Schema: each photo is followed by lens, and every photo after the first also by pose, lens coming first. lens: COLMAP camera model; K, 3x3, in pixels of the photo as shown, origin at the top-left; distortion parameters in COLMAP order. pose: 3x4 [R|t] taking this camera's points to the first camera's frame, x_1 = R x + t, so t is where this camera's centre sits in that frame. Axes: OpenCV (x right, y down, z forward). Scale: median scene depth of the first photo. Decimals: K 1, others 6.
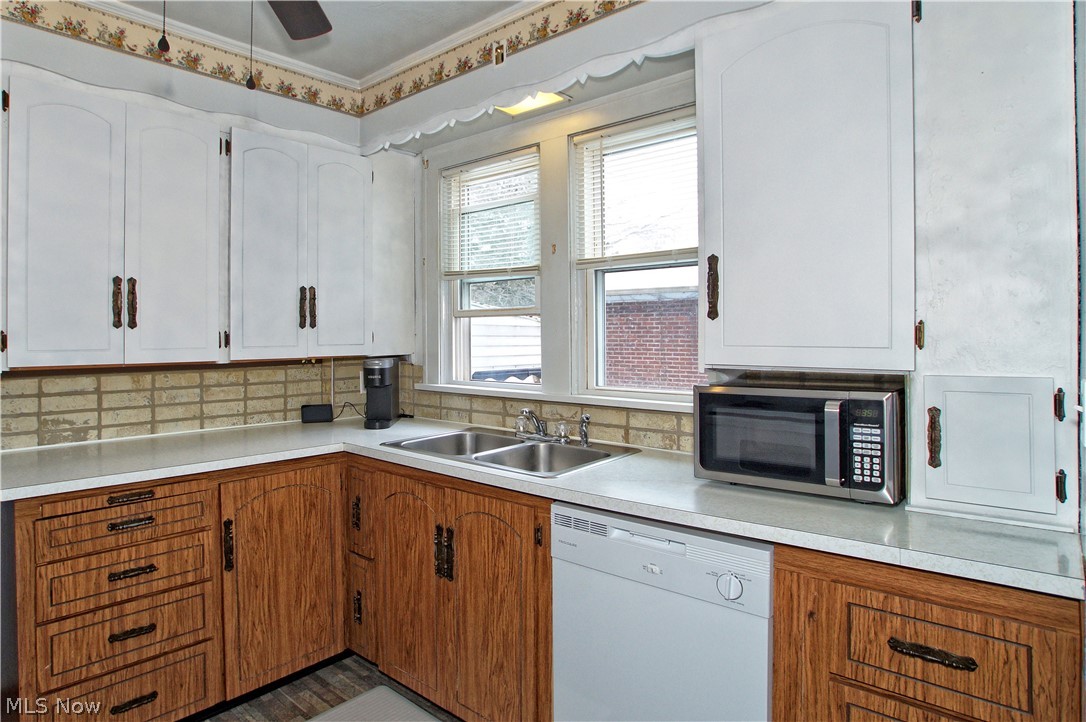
lens RADIAL K [[652.6, 0, 539.5], [0, 652.6, 341.7], [0, 0, 1]] dist [-0.074631, 0.036633]
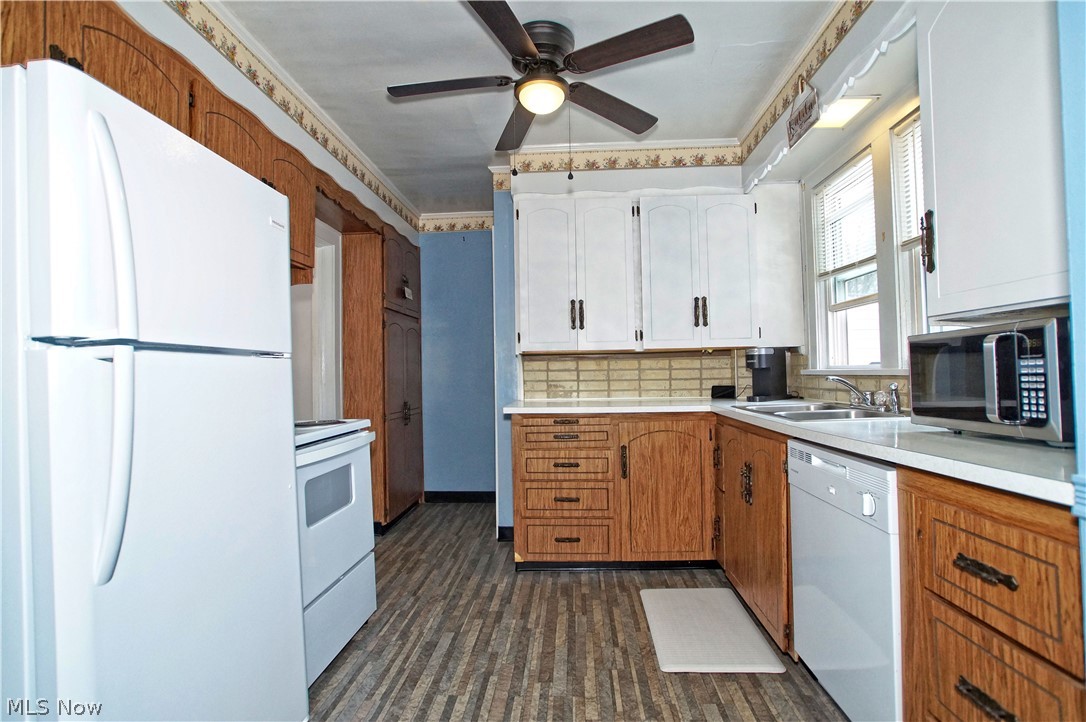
lens RADIAL K [[560.6, 0, 543.0], [0, 560.6, 361.0], [0, 0, 1]] dist [-0.072043, 0.000488]
pose [[0.626350, -0.030663, -0.778939, 0.481712], [0.016341, 0.999523, -0.026206, 0.105901], [0.779371, 0.003685, 0.626552, -0.019001]]
